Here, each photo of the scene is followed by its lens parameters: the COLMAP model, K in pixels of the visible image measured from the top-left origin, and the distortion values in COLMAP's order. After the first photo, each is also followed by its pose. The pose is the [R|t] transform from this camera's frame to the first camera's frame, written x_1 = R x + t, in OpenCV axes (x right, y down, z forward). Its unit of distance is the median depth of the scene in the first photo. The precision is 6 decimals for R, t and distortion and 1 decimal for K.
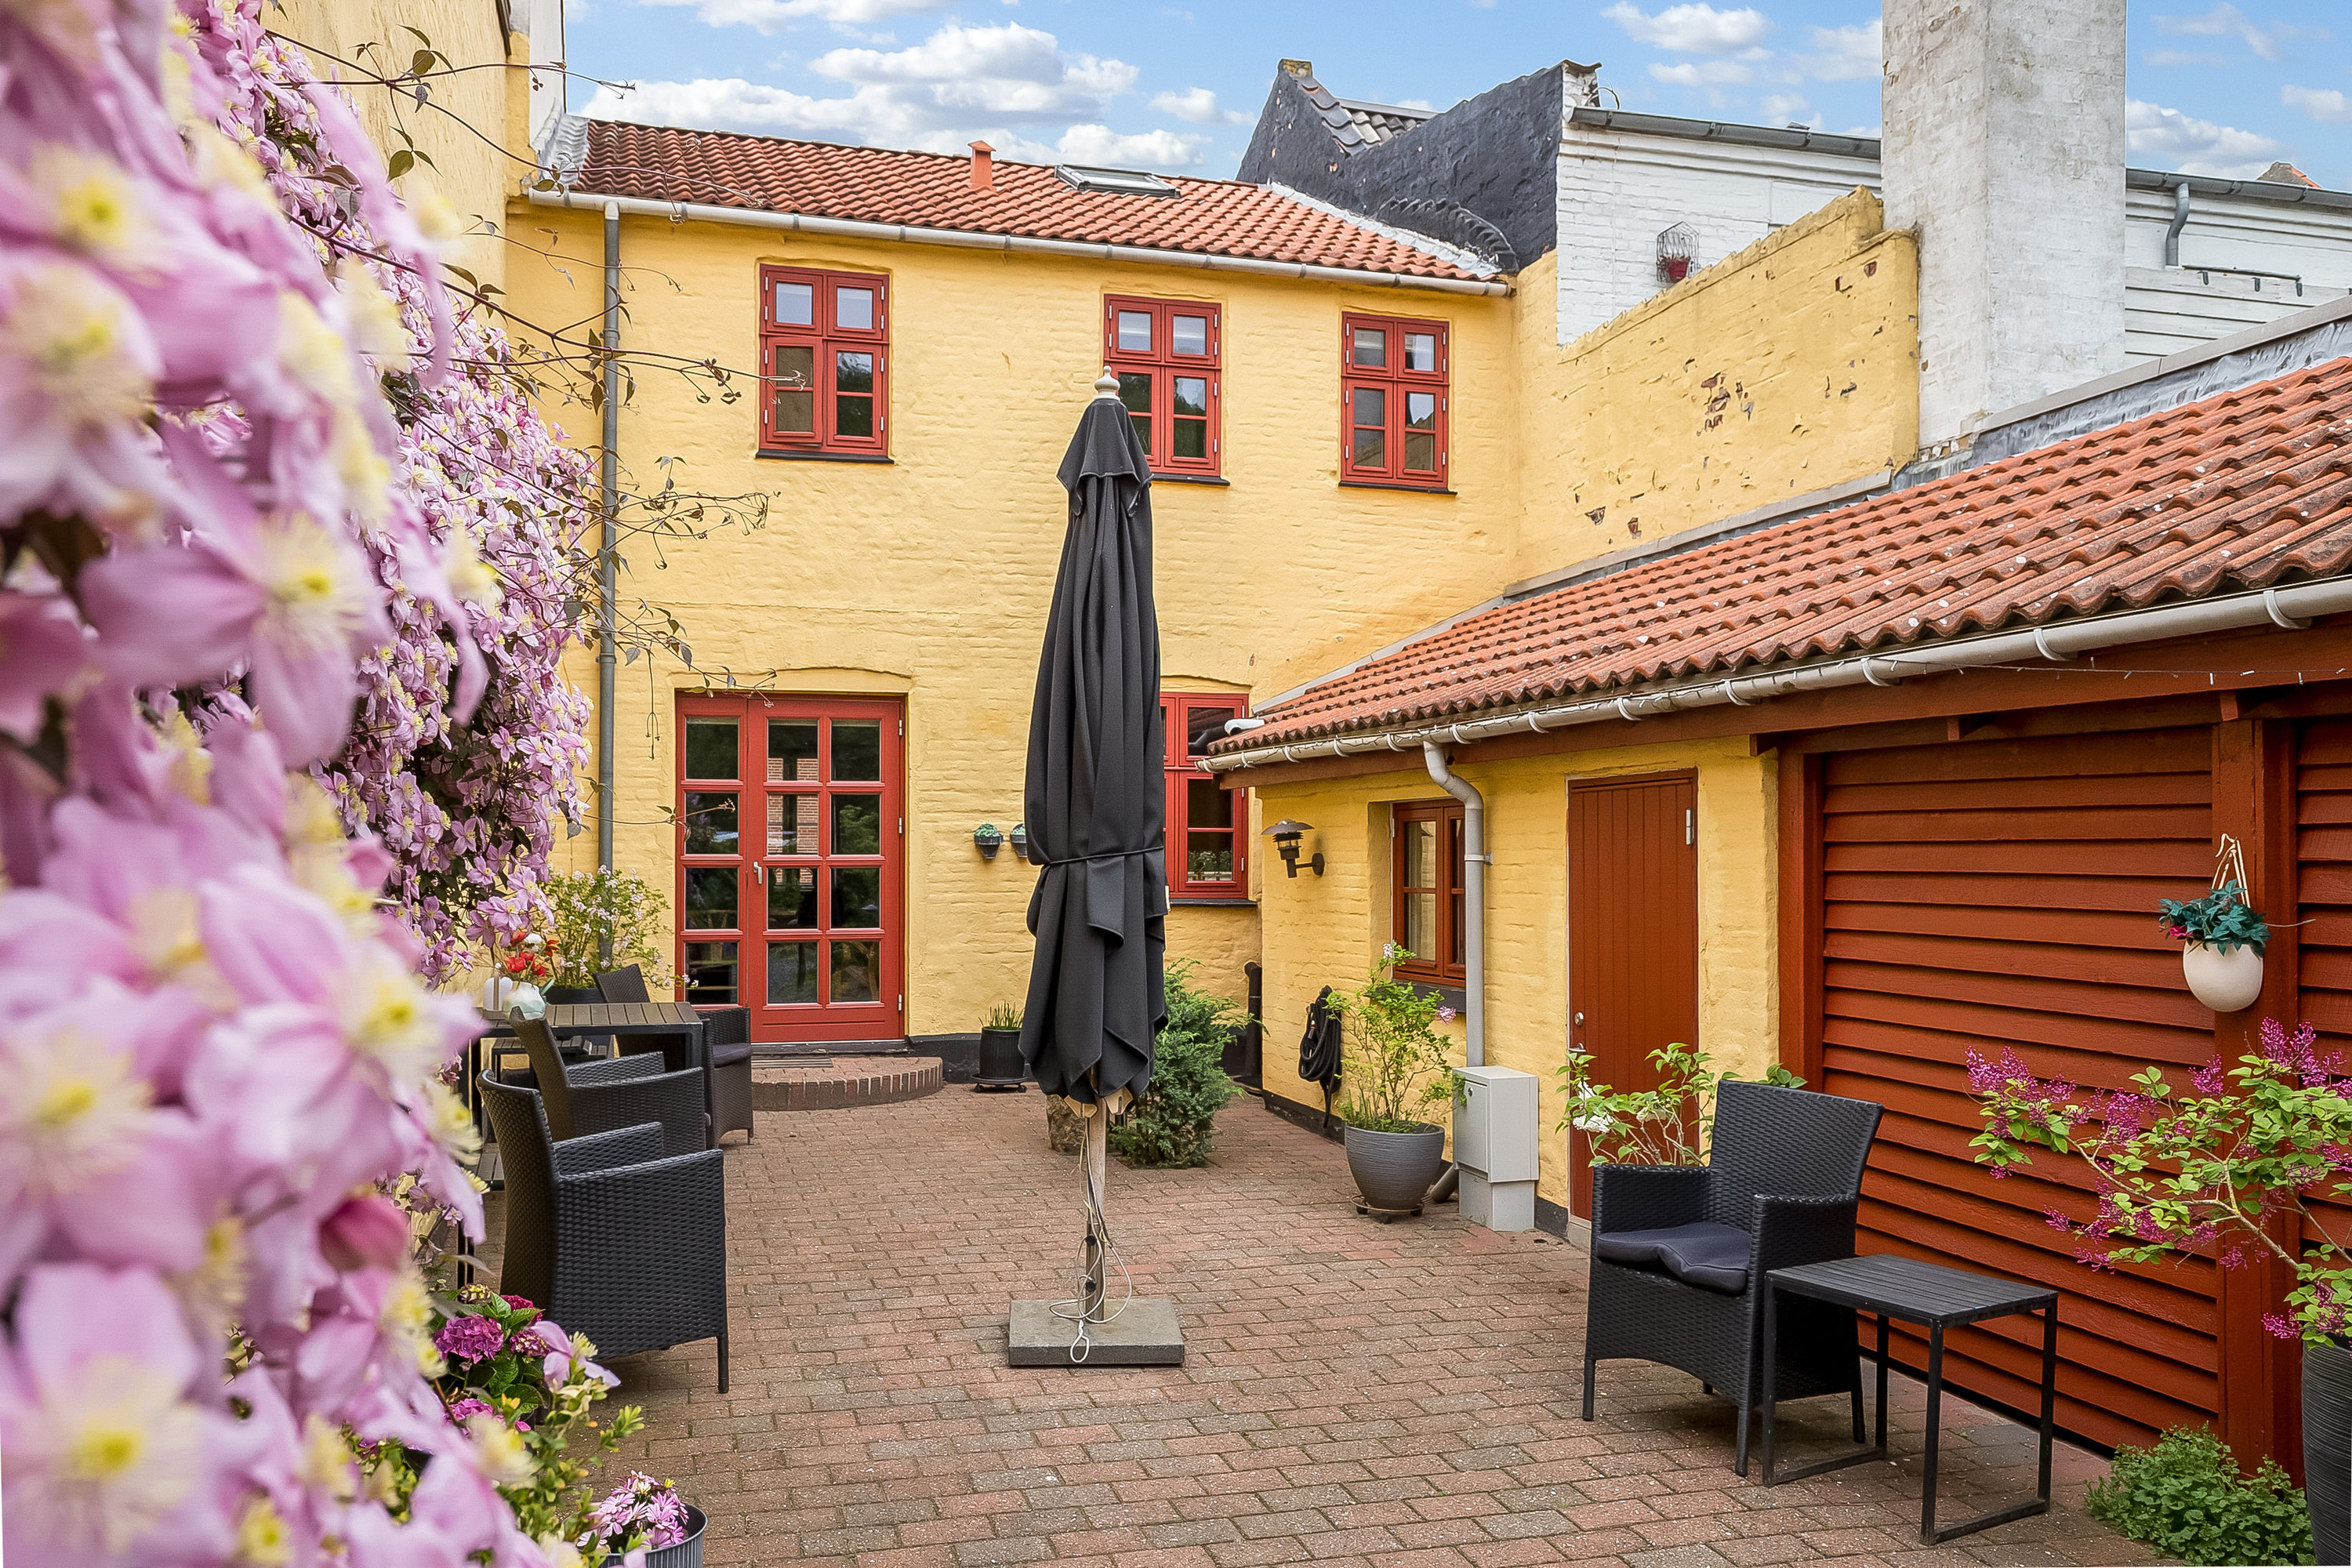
lens RADIAL K [[1980.1, 0, 1160.2], [0, 1980.1, 834.8], [0, 0, 1]] dist [0.016942, 0.004978]
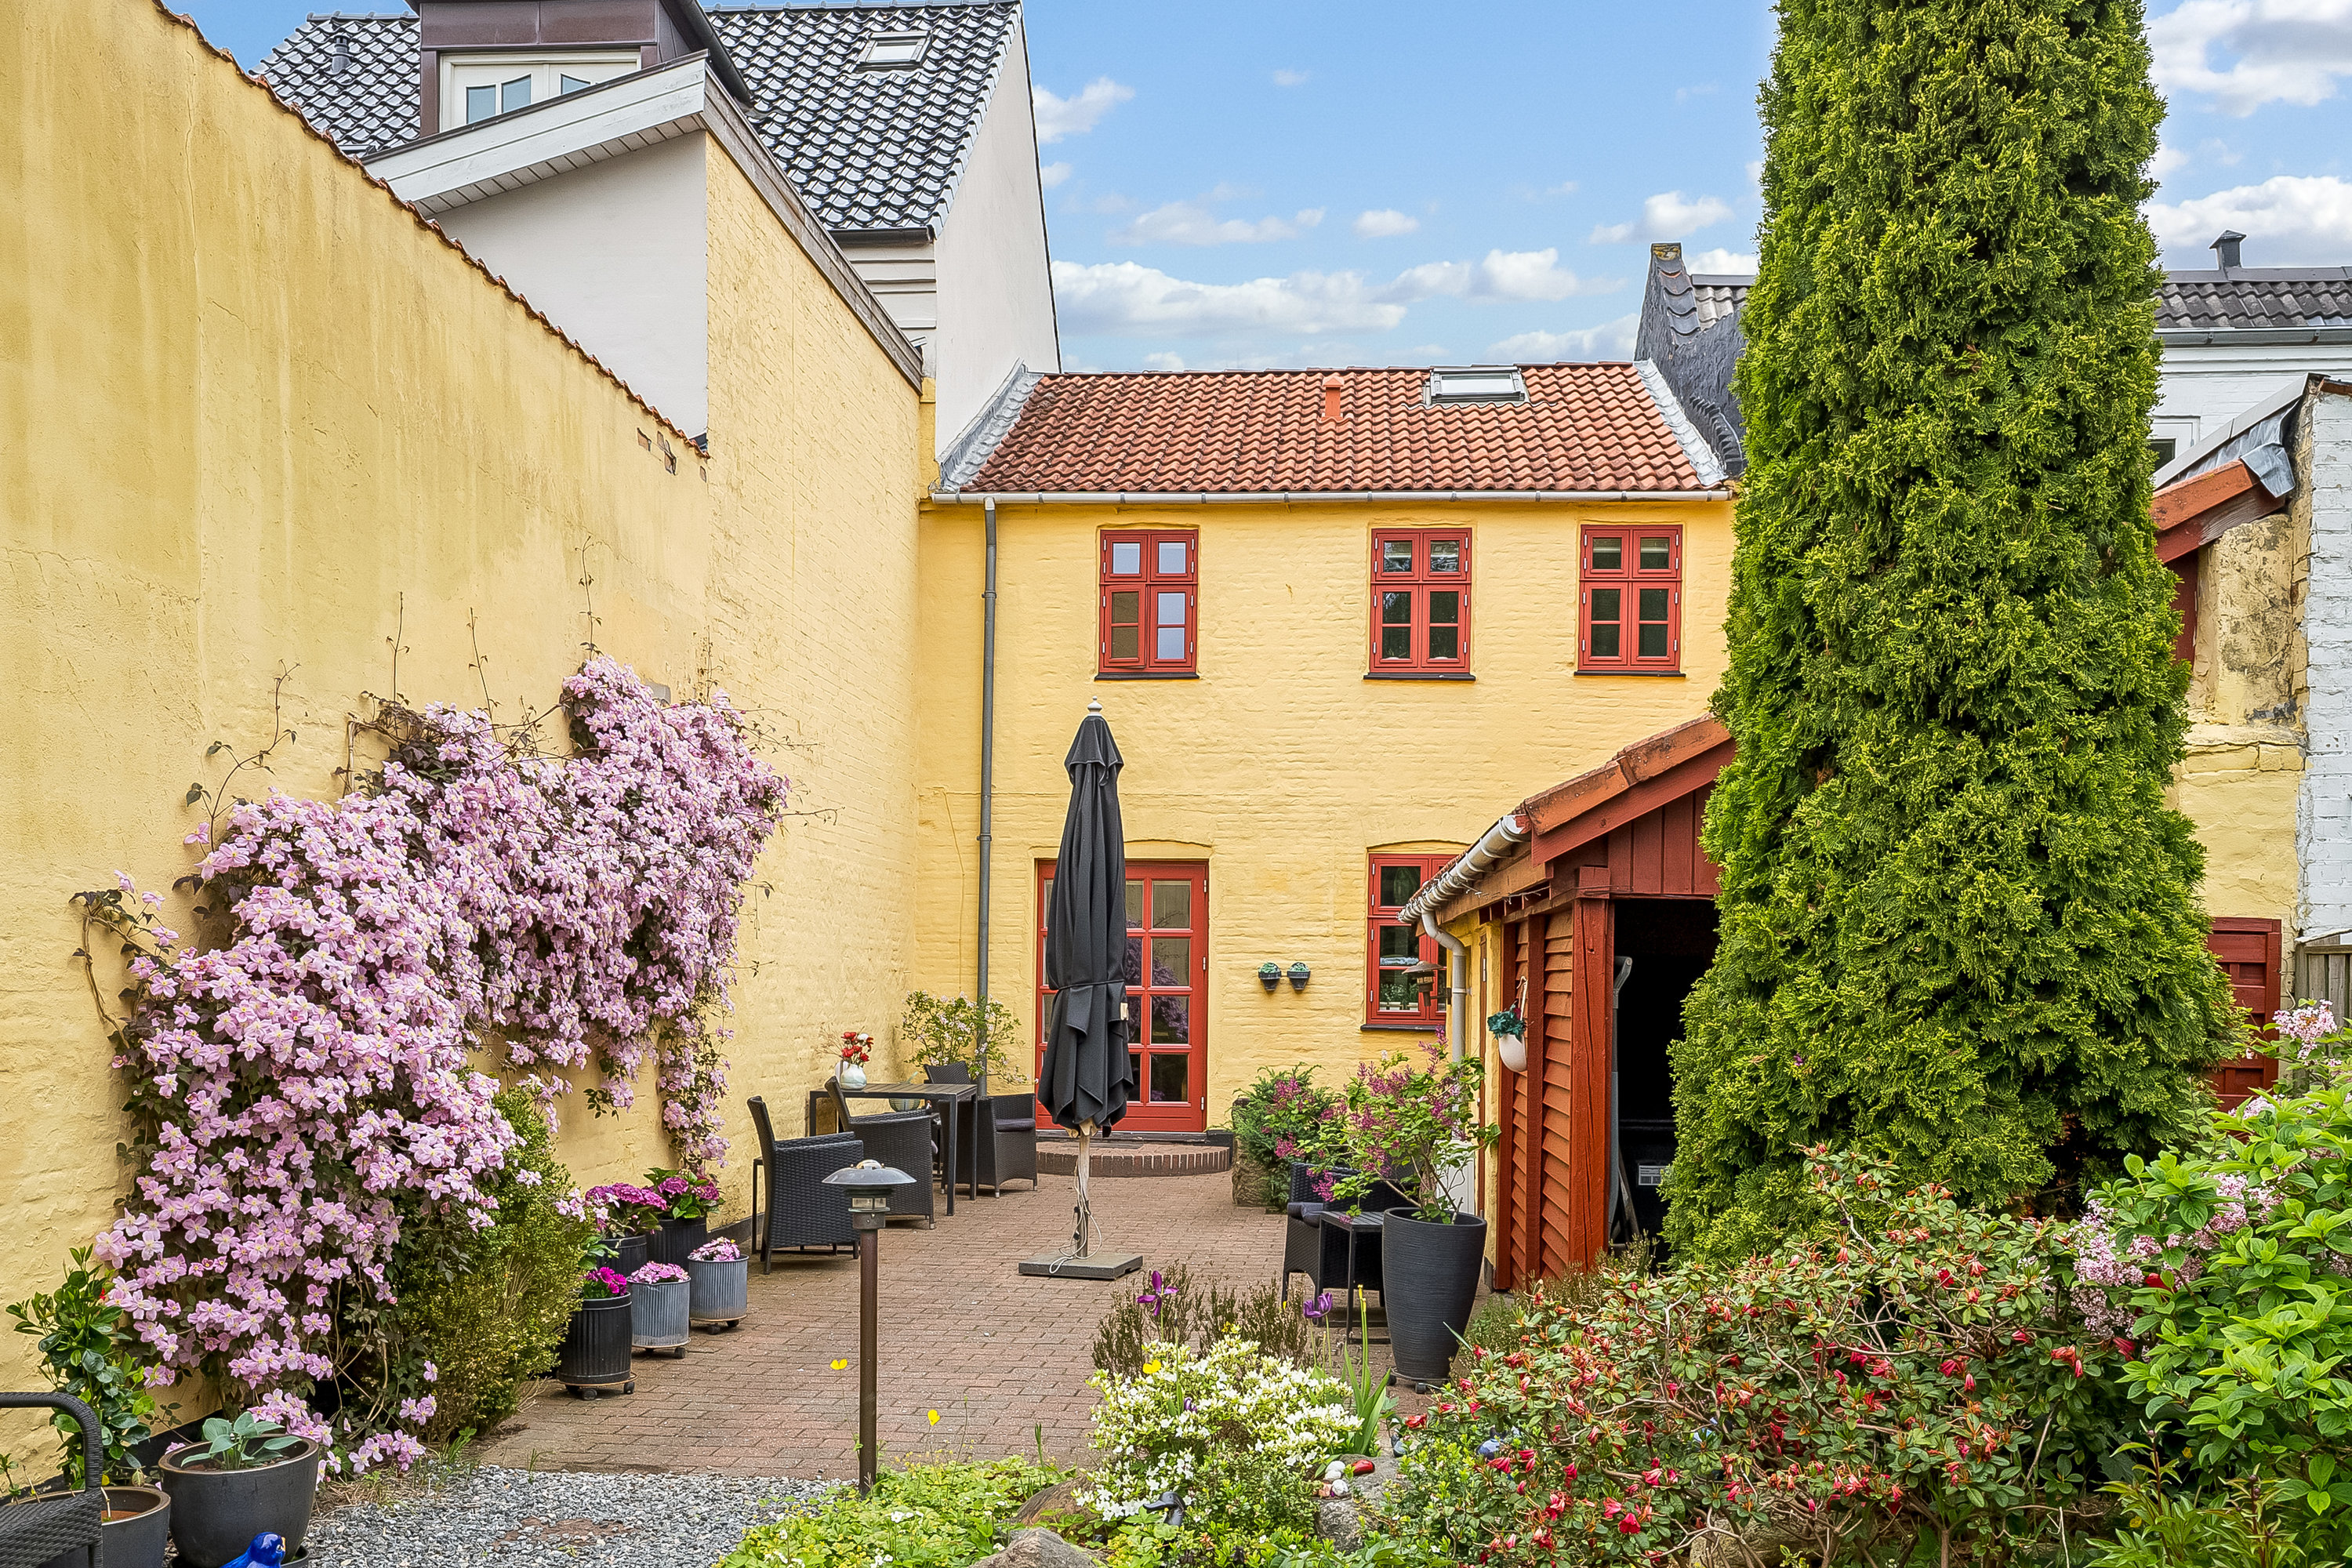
lens RADIAL K [[3478.3, 0, 1156.9], [0, 3478.3, 922.1], [0, 0, 1]] dist [0.151970, 0.000000]
pose [[0.902173, 0.000572, -0.431374, 0.801396], [-0.006024, 0.999918, -0.011273, -0.005860], [0.431332, 0.012769, 0.902103, -1.019521]]
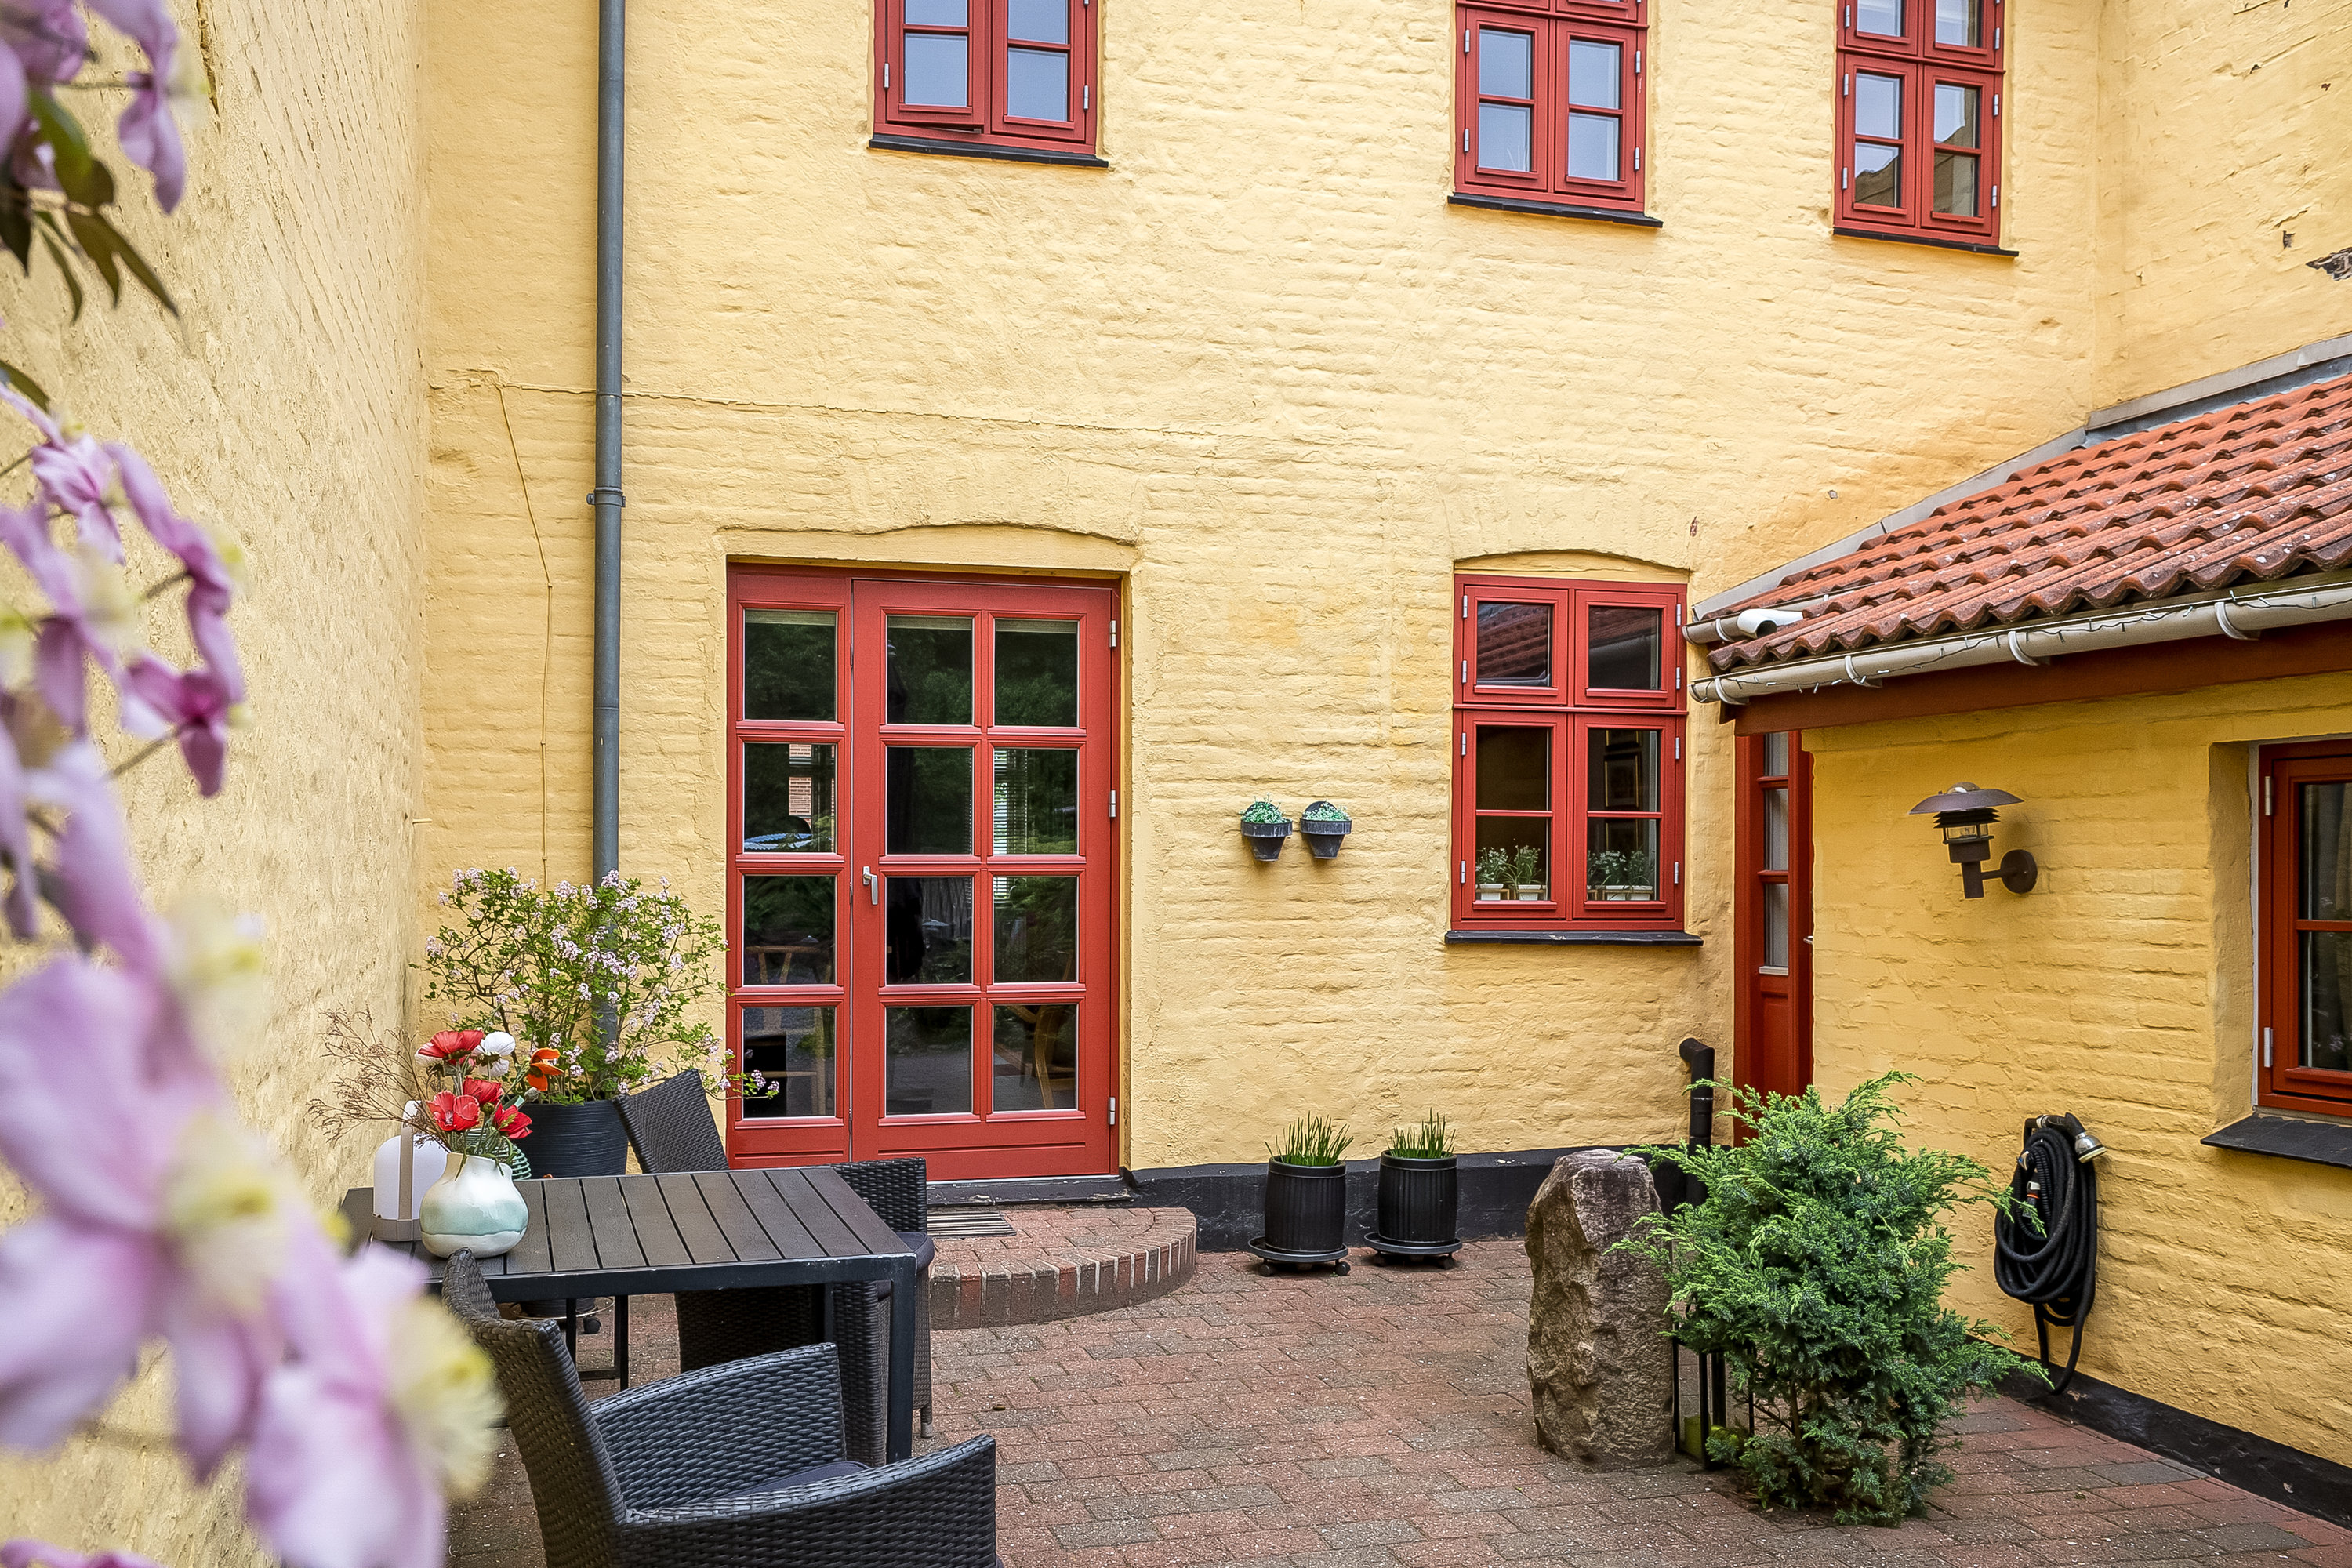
lens RADIAL K [[2153.6, 0, 1174.2], [0, 2153.6, 863.9], [0, 0, 1]] dist [0.024515, 0.003775]
pose [[0.999809, 0.002341, 0.019429, -0.126350], [-0.002552, 0.999938, 0.010829, 0.006077], [-0.019402, -0.010877, 0.999753, 0.375765]]
